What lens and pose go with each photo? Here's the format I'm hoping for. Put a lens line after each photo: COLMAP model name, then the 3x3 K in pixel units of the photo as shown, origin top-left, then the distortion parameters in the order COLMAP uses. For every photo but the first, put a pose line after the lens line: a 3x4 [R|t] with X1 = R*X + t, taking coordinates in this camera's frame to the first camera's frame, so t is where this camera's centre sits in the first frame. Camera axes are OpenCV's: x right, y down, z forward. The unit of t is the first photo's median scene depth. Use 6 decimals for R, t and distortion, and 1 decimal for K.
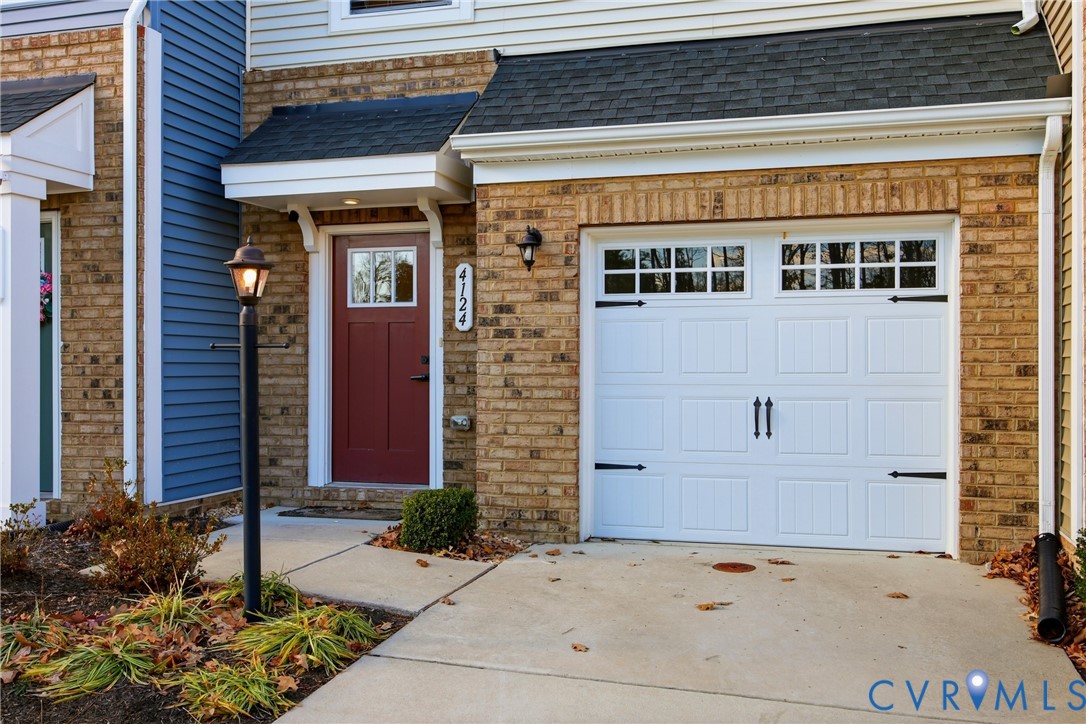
lens RADIAL K [[1020.2, 0, 543.0], [0, 1020.2, 362.0], [0, 0, 1]] dist [0.001730, 0.002160]
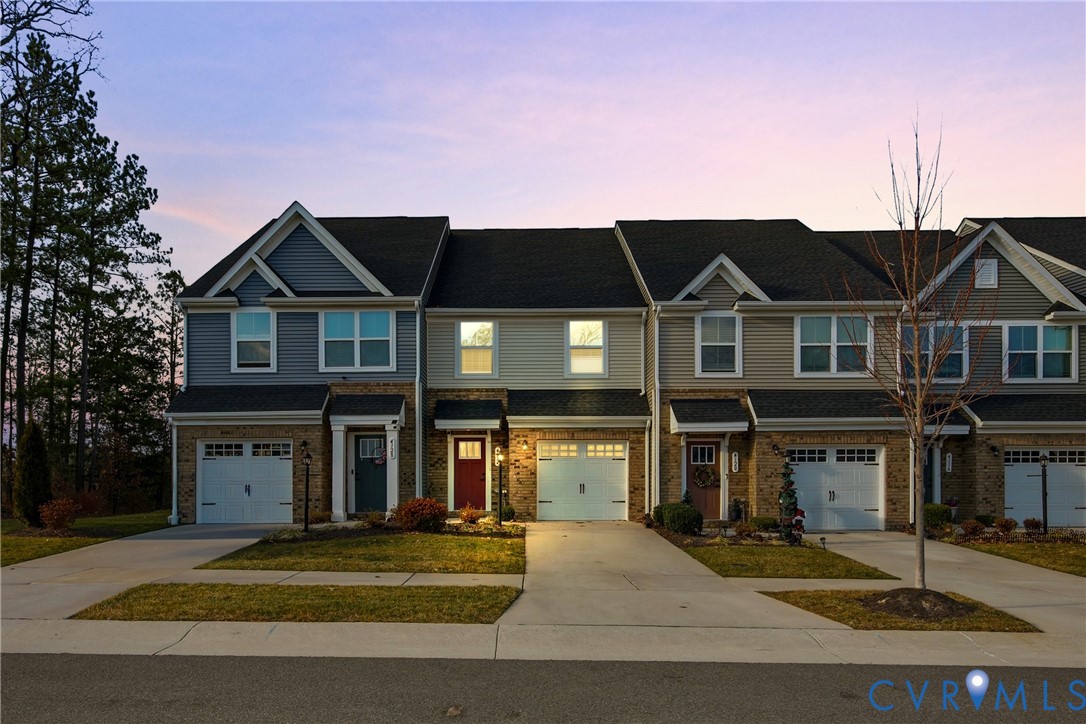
lens RADIAL K [[708.5, 0, 492.3], [0, 708.5, 477.5], [0, 0, 1]] dist [0.000888, 0.004320]
pose [[0.969709, 0.001067, 0.244259, -0.755816], [0.000097, 0.999989, -0.004752, 0.023166], [-0.244262, 0.004632, 0.969698, -1.510995]]
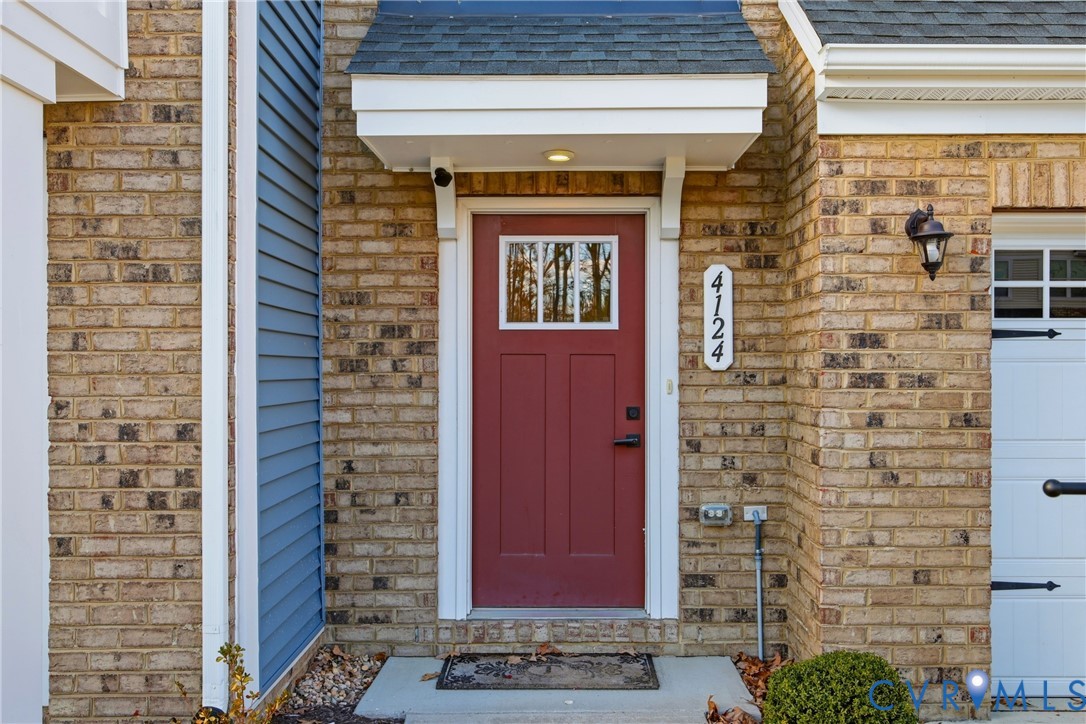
lens RADIAL K [[952.7, 0, 543.0], [0, 952.7, 362.0], [0, 0, 1]] dist [0.004314, 0.000561]
pose [[0.962602, 0.001618, 0.270914, -0.370762], [-0.000954, 0.999996, -0.002583, -0.036521], [-0.270917, 0.002228, 0.962600, 0.489264]]
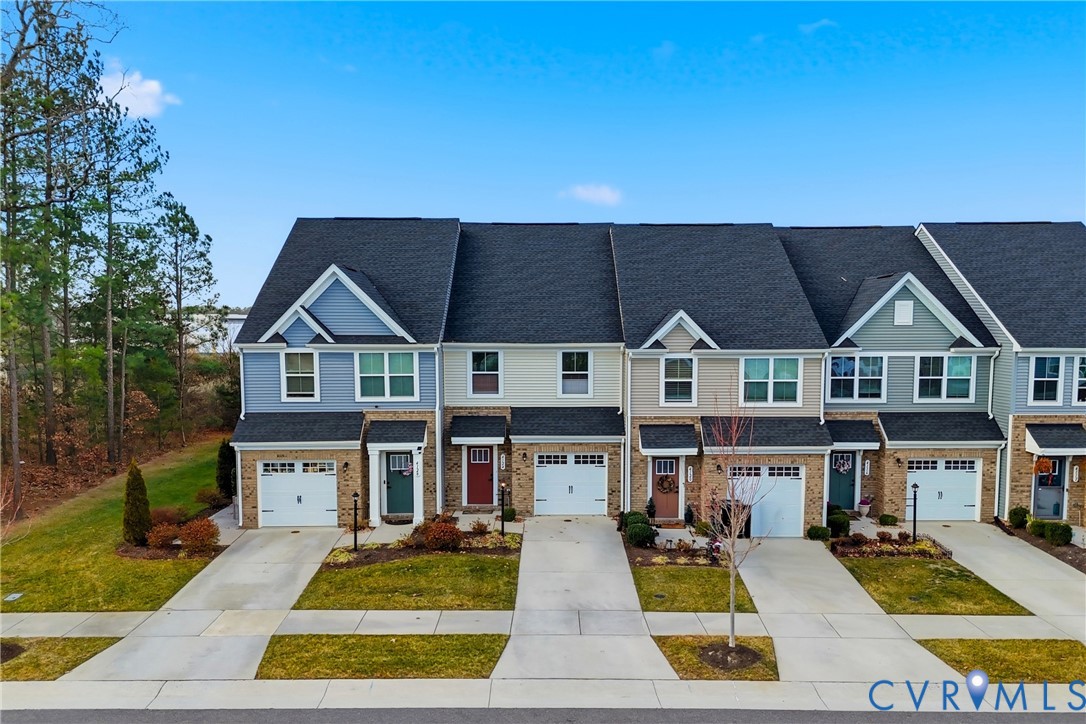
lens RADIAL K [[853.0, 0, 543.7], [0, 853.0, 388.9], [0, 0, 1]] dist [0.124906, -0.160482]
pose [[0.960013, -0.025979, 0.278747, -0.993698], [0.001131, 0.996037, 0.088938, -0.755374], [-0.279953, -0.085066, 0.956237, -2.722534]]
